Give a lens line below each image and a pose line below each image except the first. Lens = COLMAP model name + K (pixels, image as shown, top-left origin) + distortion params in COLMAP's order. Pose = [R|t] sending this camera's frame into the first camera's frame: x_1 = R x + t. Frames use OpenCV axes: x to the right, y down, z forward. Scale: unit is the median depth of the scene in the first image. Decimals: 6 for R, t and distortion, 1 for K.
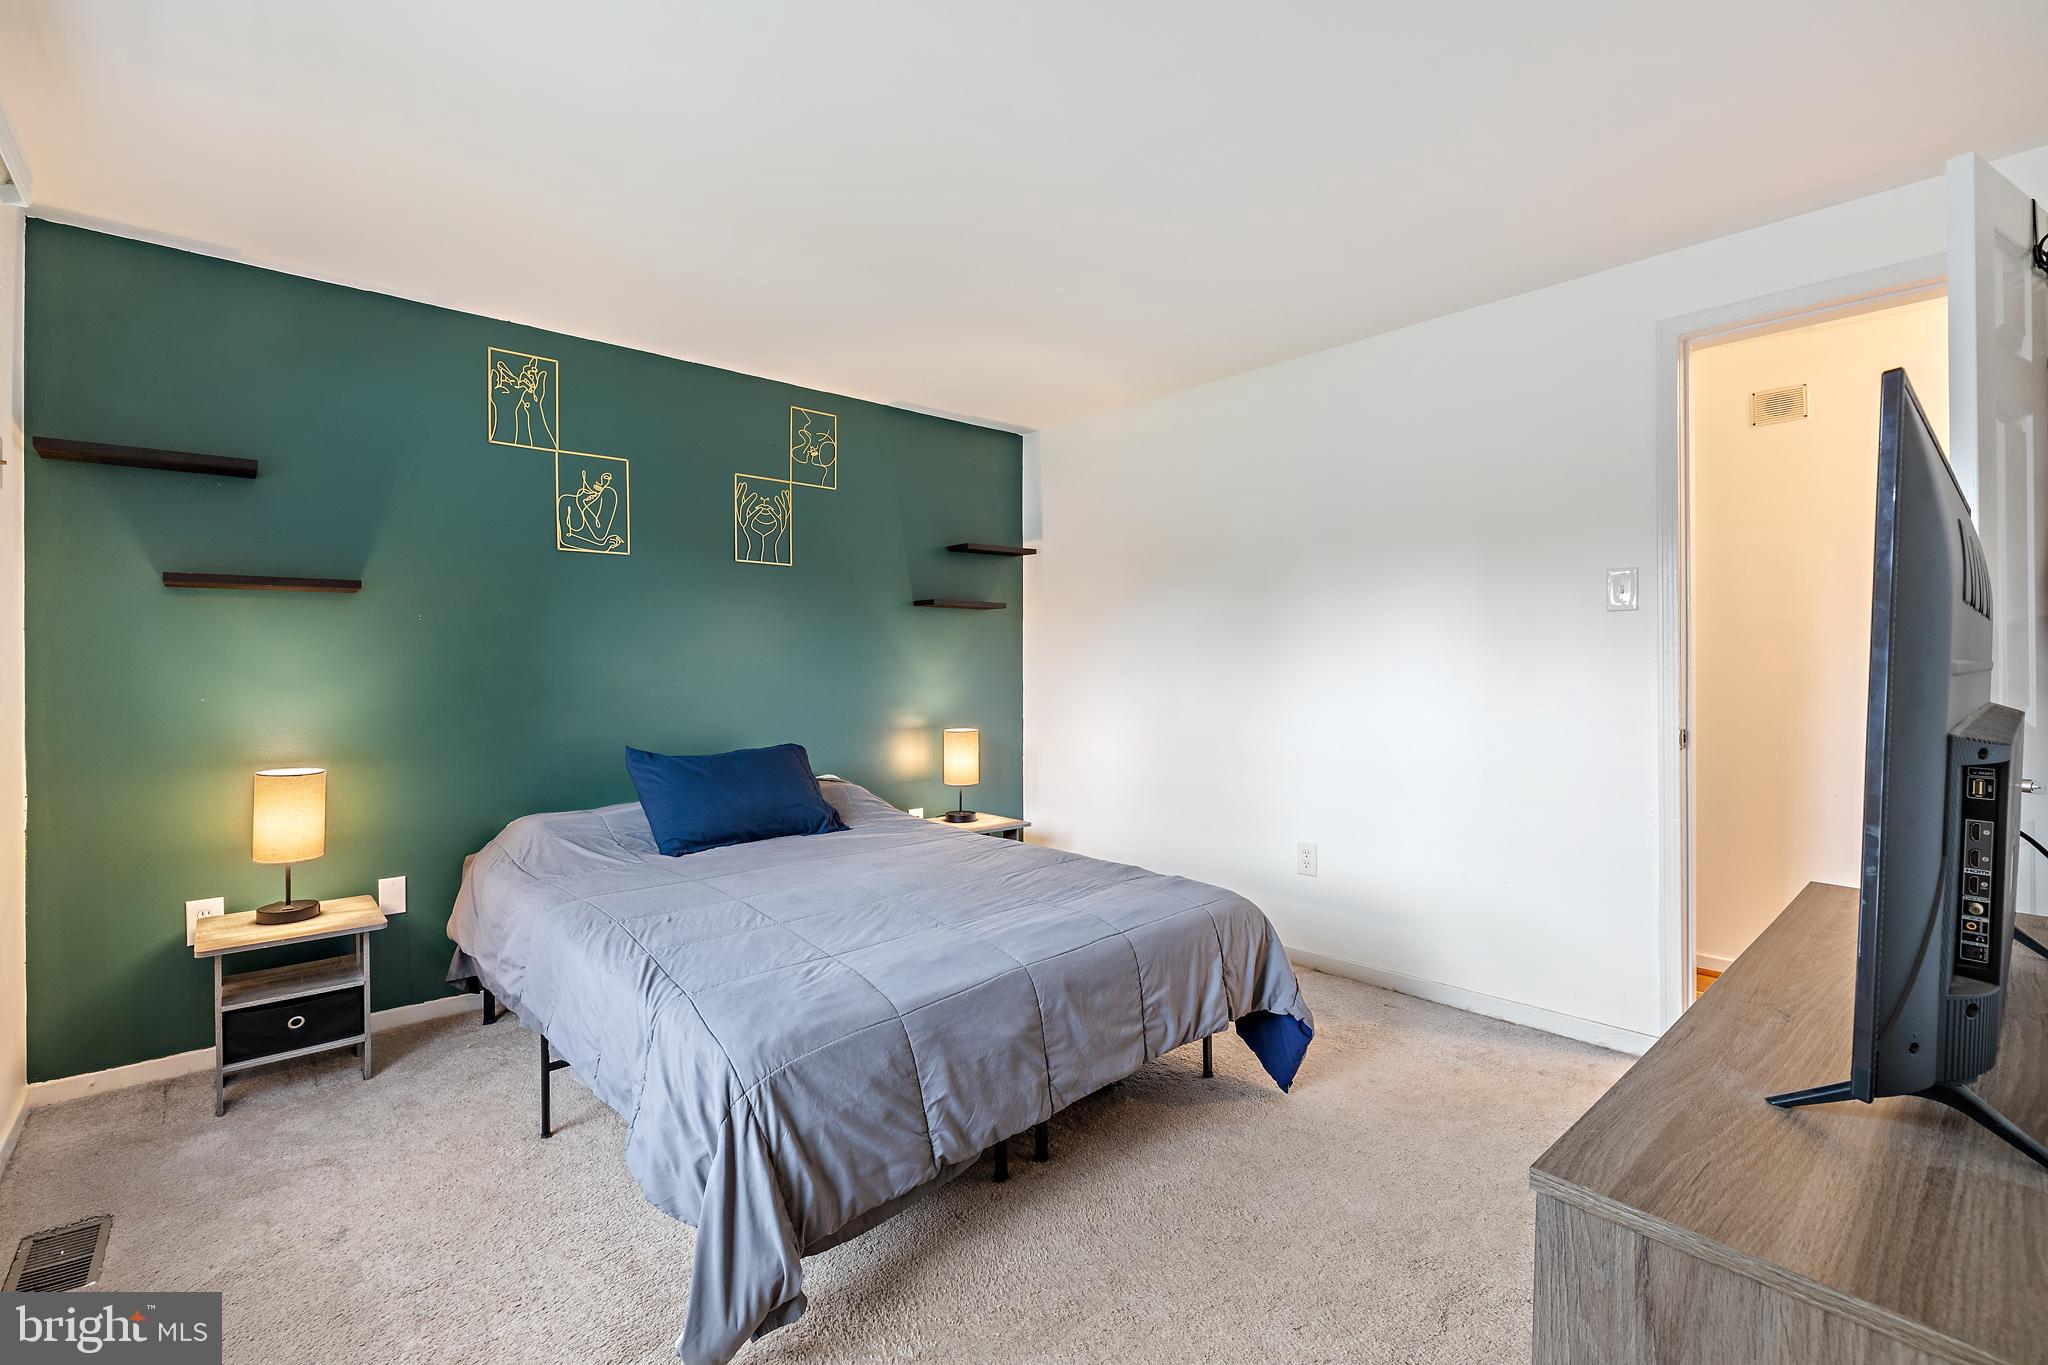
lens RADIAL K [[896.7, 0, 1021.2], [0, 896.7, 683.4], [0, 0, 1]] dist [-0.009616, 0.001969]
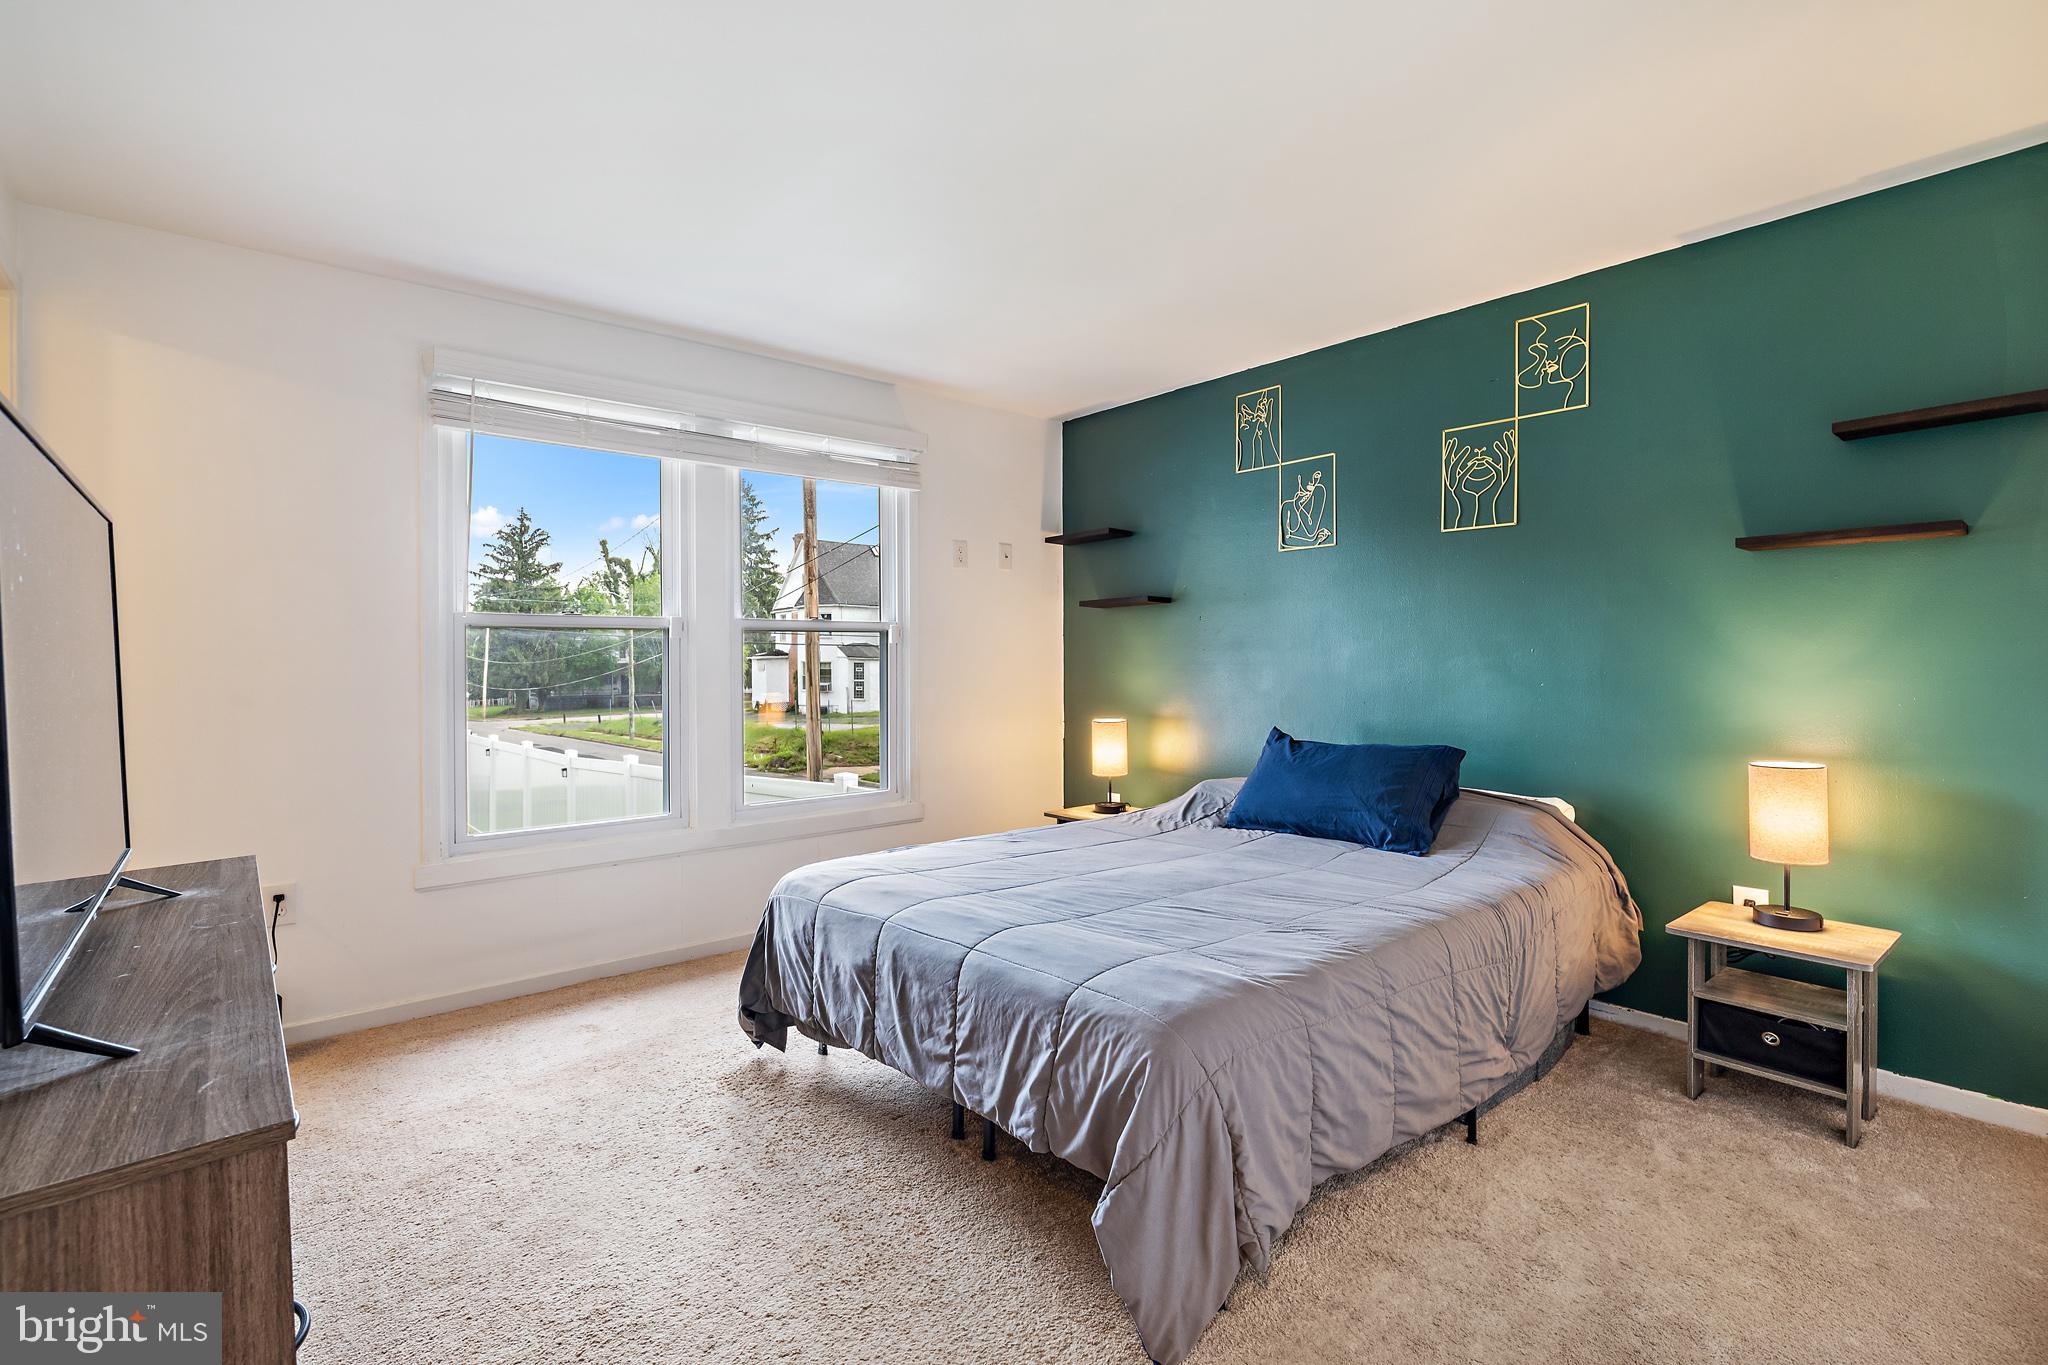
lens RADIAL K [[959.1, 0, 1020.6], [0, 959.1, 667.4], [0, 0, 1]] dist [-0.013697, 0.003047]
pose [[-0.024551, 0.006168, -0.999680, 0.607269], [-0.019078, 0.999796, 0.006637, -0.004145], [0.999517, 0.019235, -0.024429, 0.609361]]
